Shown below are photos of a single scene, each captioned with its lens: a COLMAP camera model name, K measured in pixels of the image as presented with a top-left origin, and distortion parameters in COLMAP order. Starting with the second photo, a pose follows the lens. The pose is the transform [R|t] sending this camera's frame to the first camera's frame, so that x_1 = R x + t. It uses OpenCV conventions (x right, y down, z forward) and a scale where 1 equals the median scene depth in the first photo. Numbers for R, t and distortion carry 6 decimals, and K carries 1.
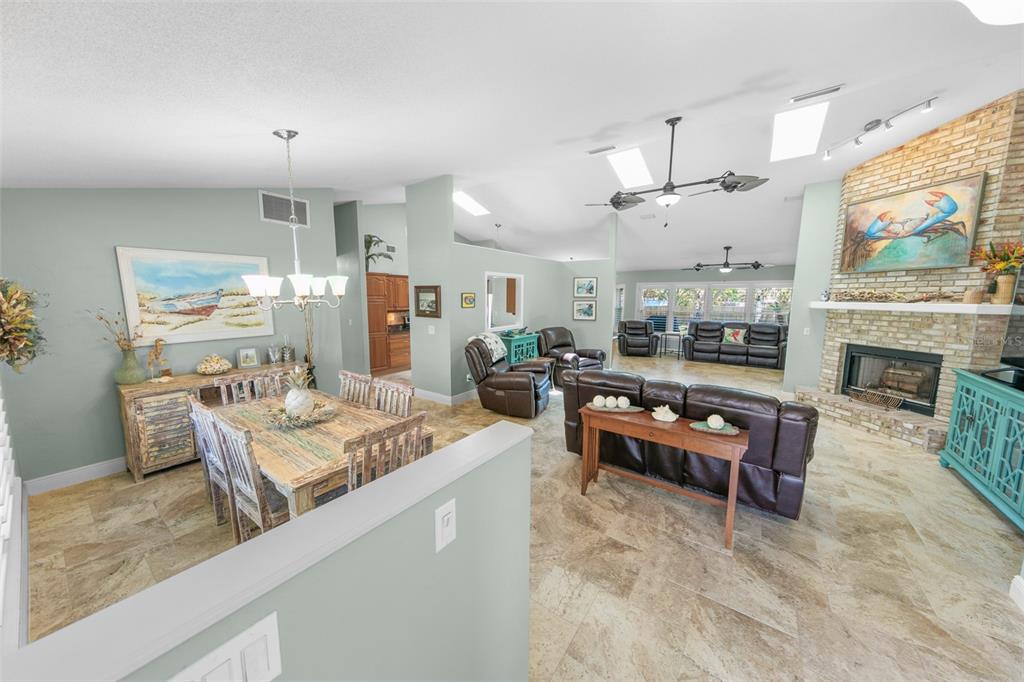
lens RADIAL K [[343.2, 0, 506.9], [0, 343.2, 338.0], [0, 0, 1]] dist [0.007313, -0.000034]
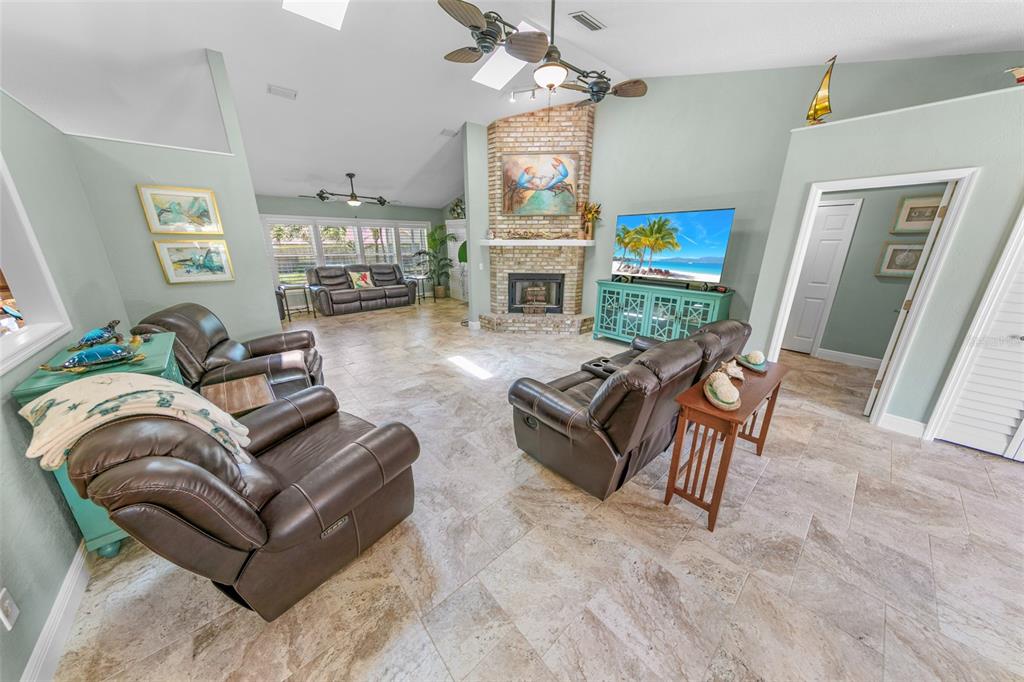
lens RADIAL K [[322.9, 0, 510.4], [0, 322.9, 340.1], [0, 0, 1]] dist [0.005588, -0.000192]
pose [[0.216705, -0.292150, 0.931497, -0.244590], [0.116838, 0.955075, 0.272363, -0.086510], [-0.969220, 0.049812, 0.241104, 0.840454]]
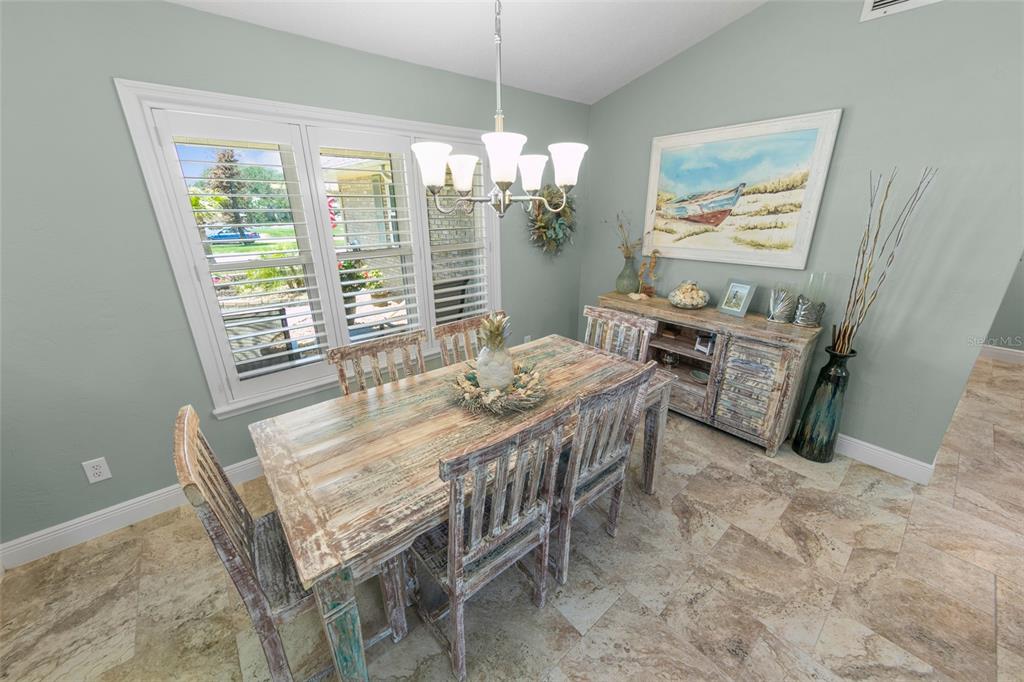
lens RADIAL K [[385.2, 0, 512.0], [0, 385.2, 341.0], [0, 0, 1]] dist [0.005896, -0.000010]
pose [[-0.226535, 0.322555, -0.919043, 0.017471], [-0.115315, 0.928055, 0.354142, -0.067986], [0.967153, 0.186205, -0.173042, 0.690641]]
